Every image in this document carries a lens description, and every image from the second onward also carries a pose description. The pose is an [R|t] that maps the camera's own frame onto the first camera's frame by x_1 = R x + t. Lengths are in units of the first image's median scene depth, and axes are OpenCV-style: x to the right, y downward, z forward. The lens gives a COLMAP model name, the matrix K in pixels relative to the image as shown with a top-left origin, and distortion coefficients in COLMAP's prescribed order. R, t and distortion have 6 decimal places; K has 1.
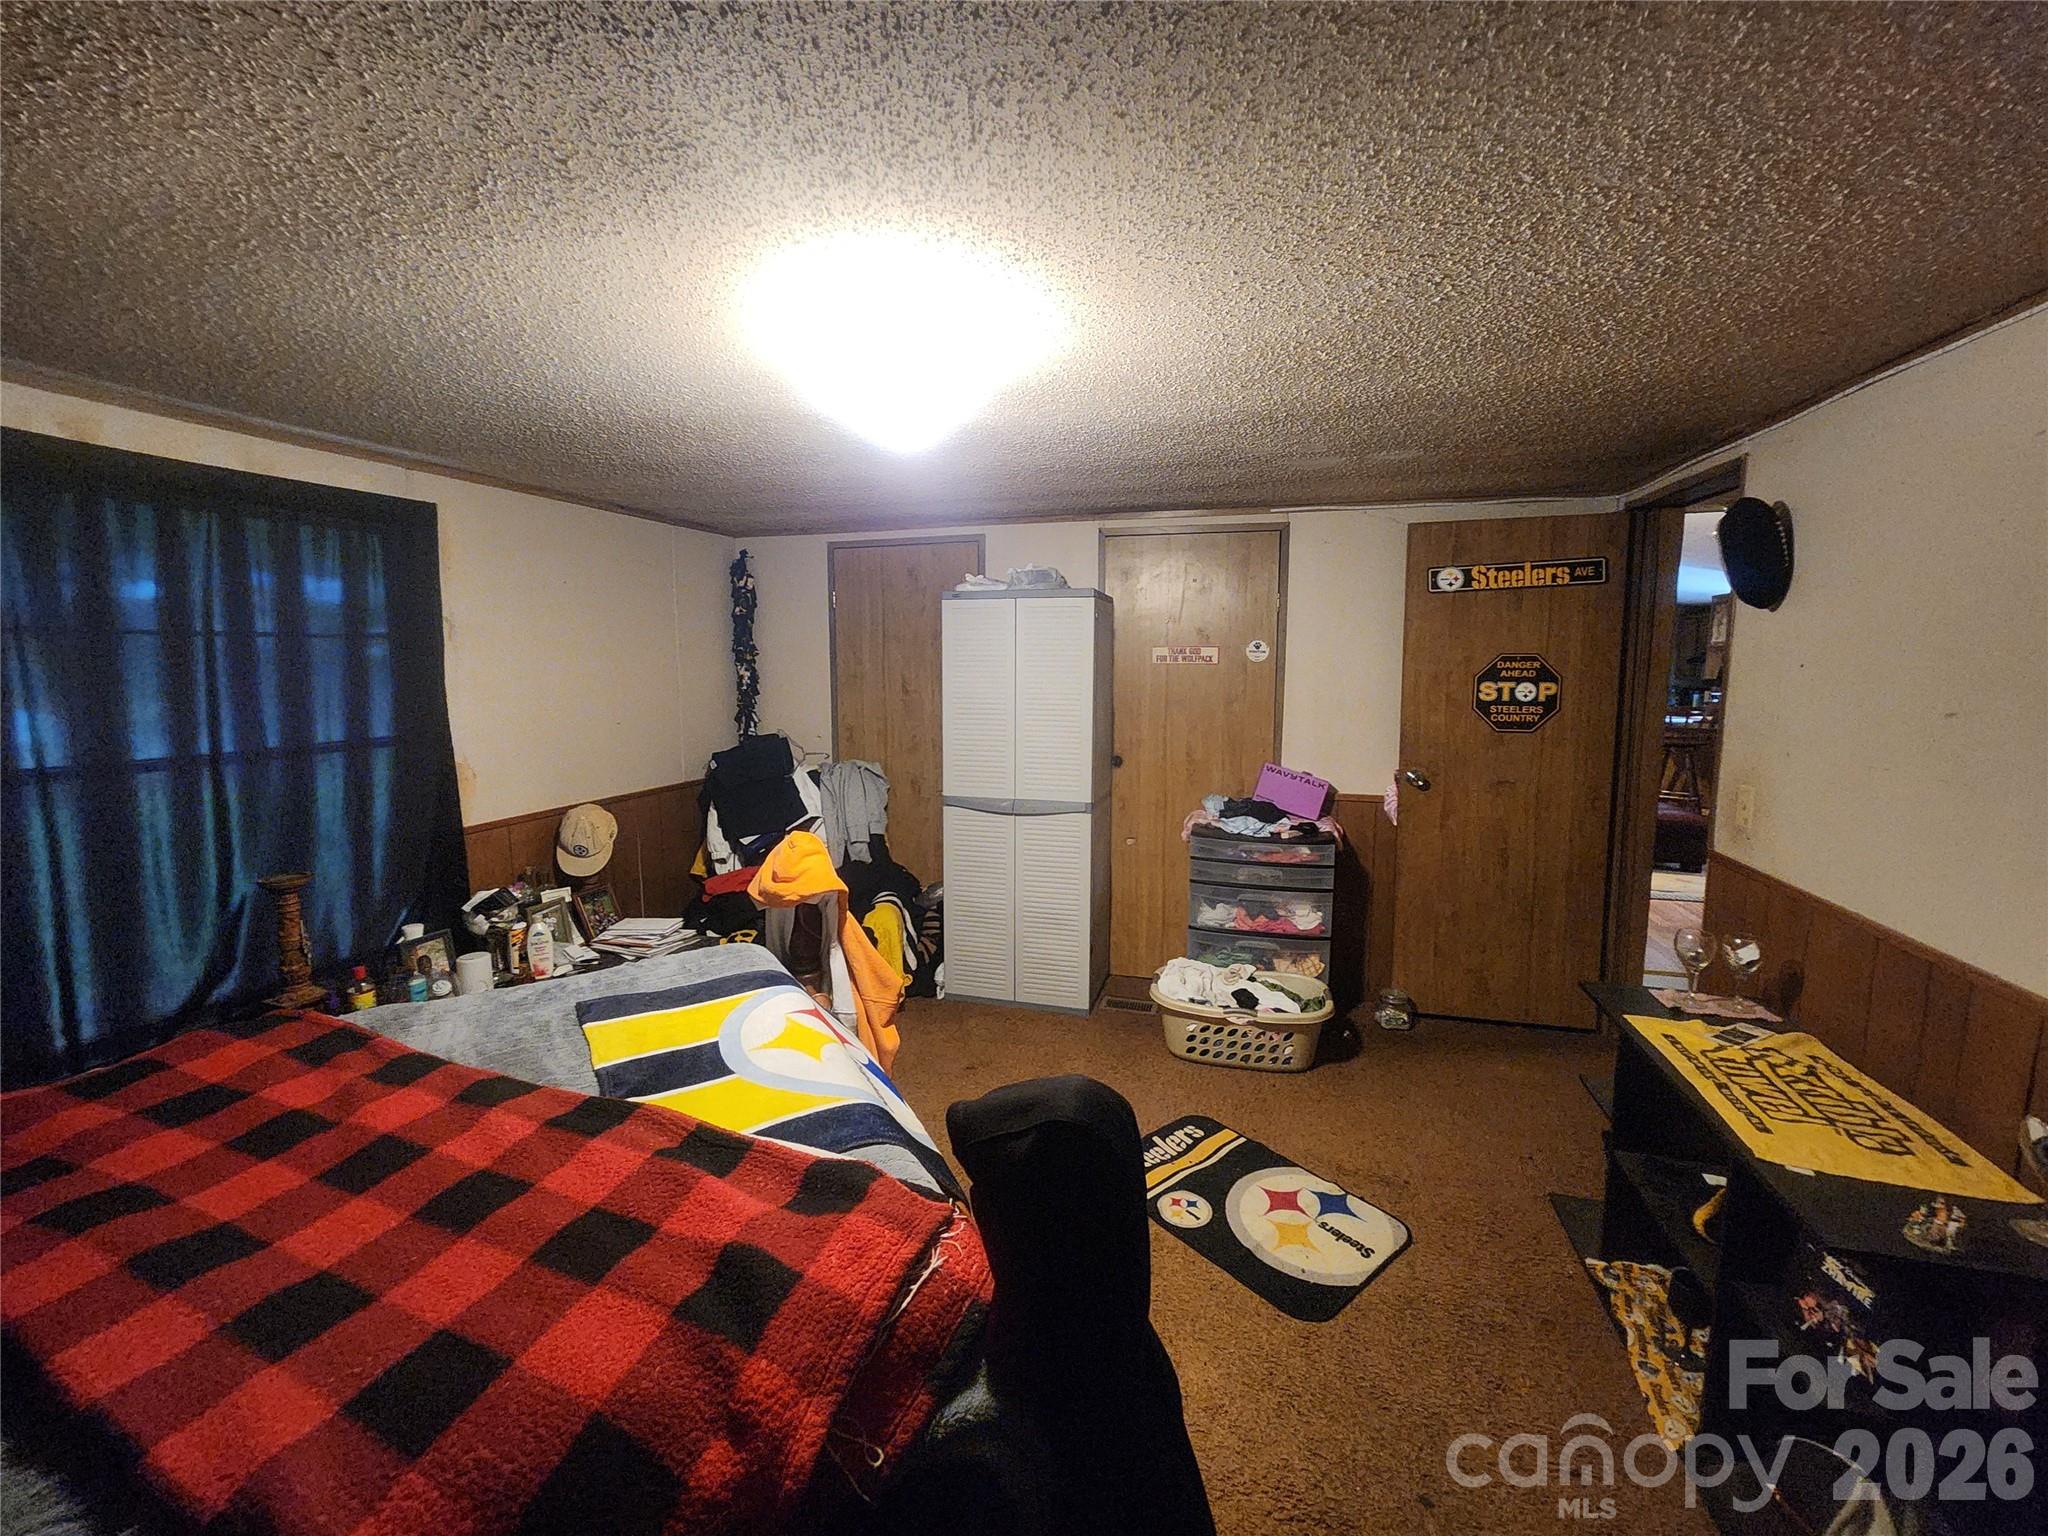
lens RADIAL K [[838.7, 0, 1020.6], [0, 838.7, 762.7], [0, 0, 1]] dist [-0.000963, 0.000903]
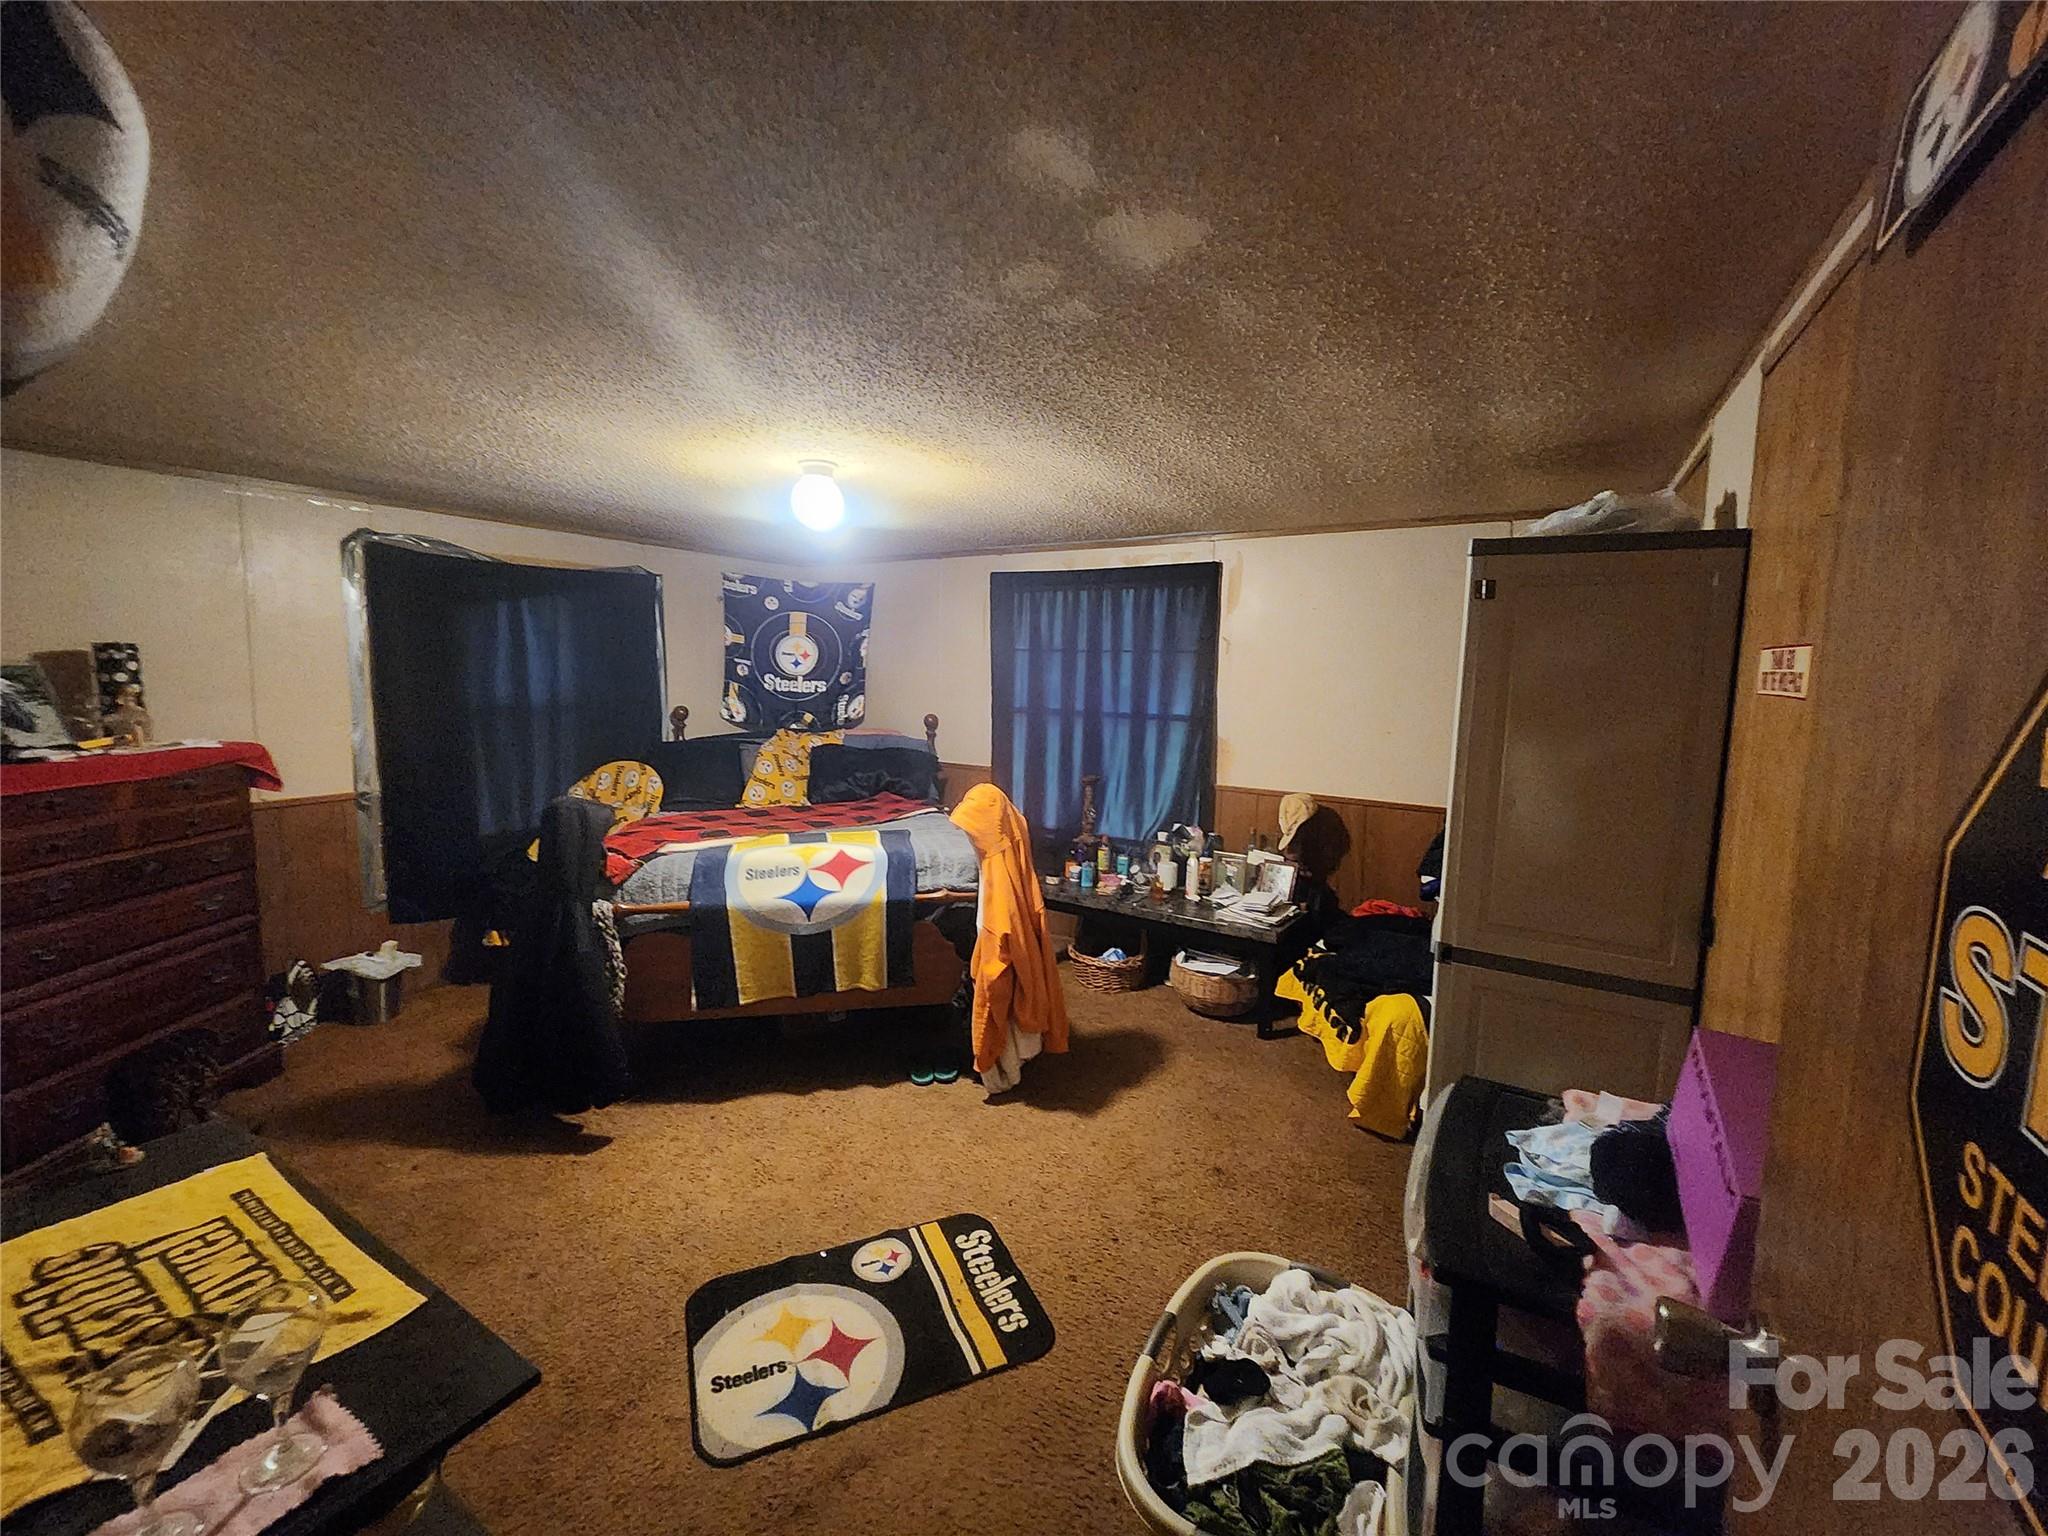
lens RADIAL K [[838.7, 0, 1019.5], [0, 838.7, 759.5], [0, 0, 1]] dist [-0.000963, 0.000903]
pose [[-0.271897, 0.102030, -0.956902, 0.965140], [-0.136099, 0.980292, 0.143195, -0.153371], [0.952654, 0.169168, -0.252652, 1.268820]]
